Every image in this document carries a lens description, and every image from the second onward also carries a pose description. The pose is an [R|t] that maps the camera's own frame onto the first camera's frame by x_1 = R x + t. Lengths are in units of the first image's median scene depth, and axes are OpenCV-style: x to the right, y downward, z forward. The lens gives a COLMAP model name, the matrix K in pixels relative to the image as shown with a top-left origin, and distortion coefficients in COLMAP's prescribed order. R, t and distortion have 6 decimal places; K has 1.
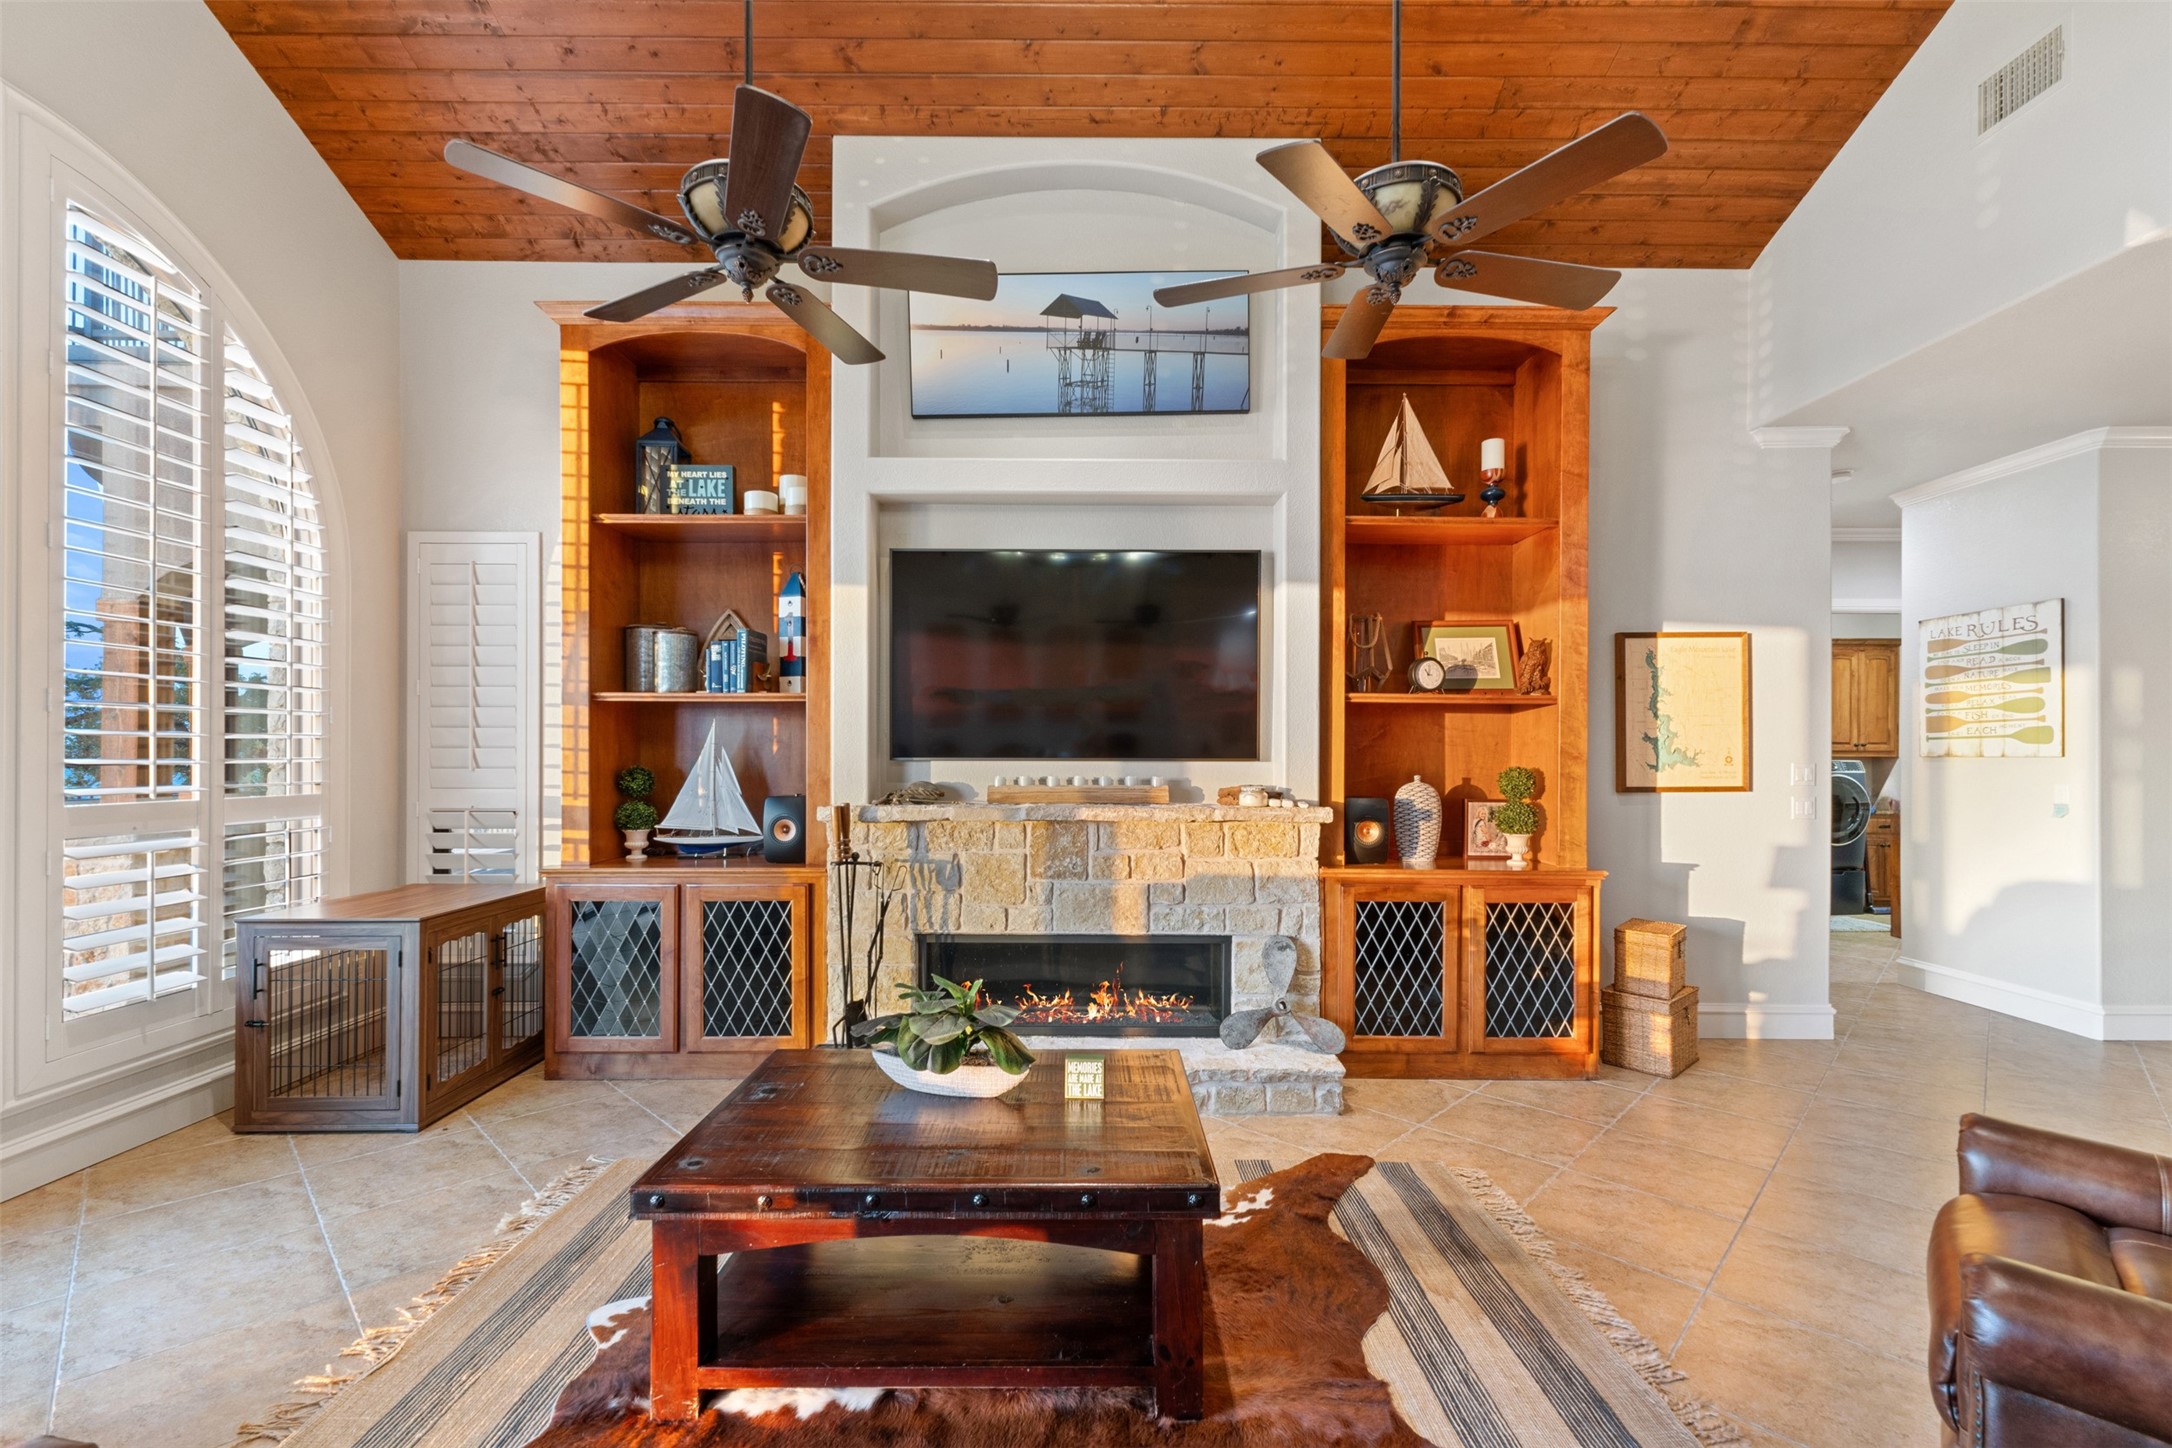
lens RADIAL K [[908.9, 0, 1090.6], [0, 908.9, 728.8], [0, 0, 1]] dist [0.001703, -0.000226]
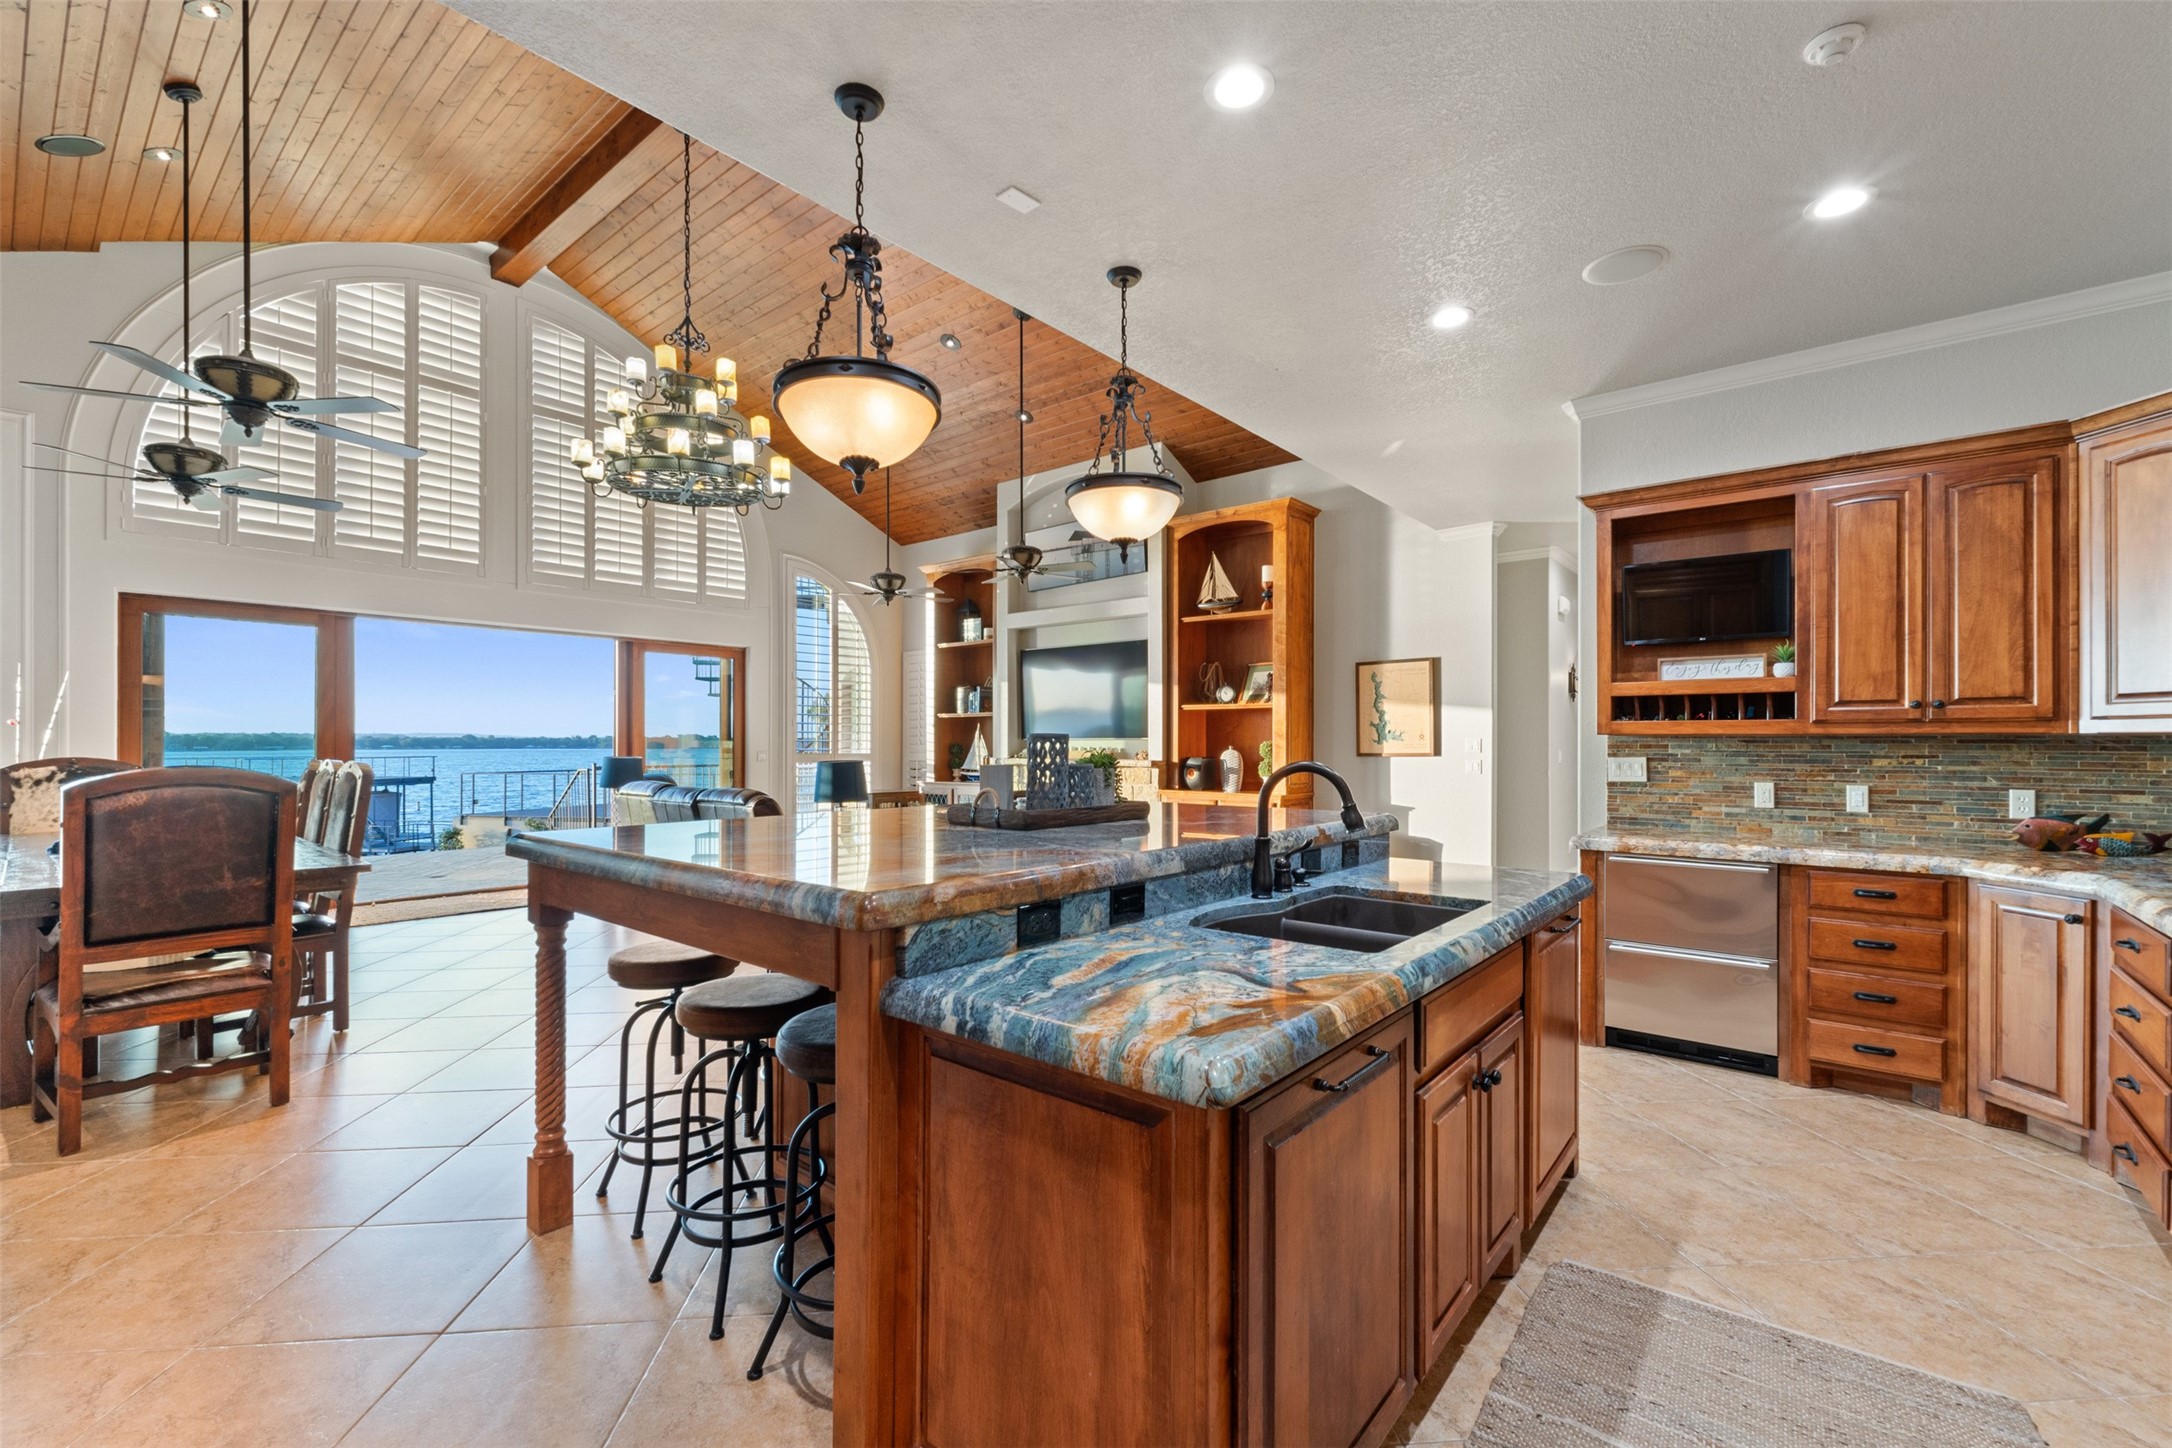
lens RADIAL K [[908.9, 0, 1083.6], [0, 908.9, 742.7], [0, 0, 1]] dist [0.001703, -0.000226]
pose [[0.766409, -0.006071, -0.642324, 1.384795], [0.019529, 0.999713, 0.013853, 0.011888], [0.642055, -0.023160, 0.766308, -0.694495]]
